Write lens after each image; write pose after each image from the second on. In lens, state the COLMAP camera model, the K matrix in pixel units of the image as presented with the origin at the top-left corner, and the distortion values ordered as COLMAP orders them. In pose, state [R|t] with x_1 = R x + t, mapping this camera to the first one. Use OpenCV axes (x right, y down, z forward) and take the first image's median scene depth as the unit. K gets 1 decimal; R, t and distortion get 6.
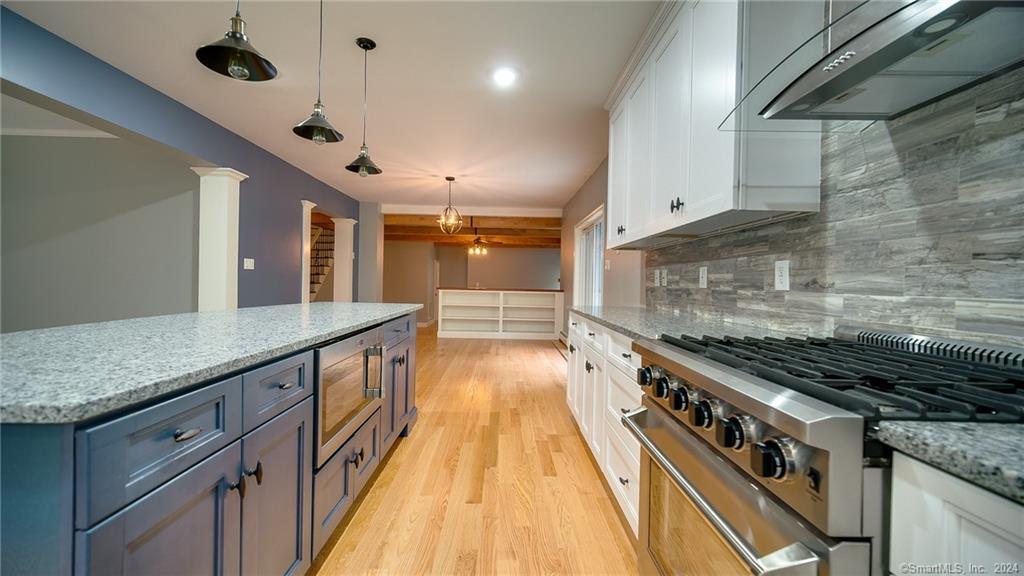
lens RADIAL K [[406.9, 0, 511.5], [0, 406.9, 284.5], [0, 0, 1]] dist [-0.002613, -0.000119]
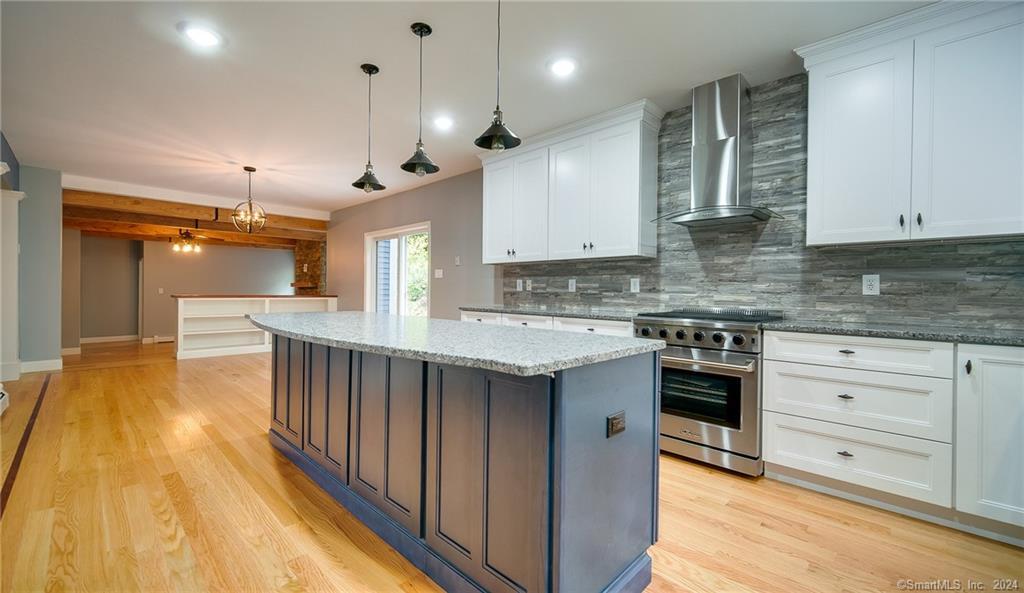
lens RADIAL K [[413.2, 0, 509.7], [0, 413.2, 294.0], [0, 0, 1]] dist [0.001180, 0.000091]
pose [[0.707283, -0.019139, 0.706672, -1.159820], [0.007792, 0.999784, 0.019279, -0.021194], [-0.706888, -0.008129, 0.707279, -0.049800]]
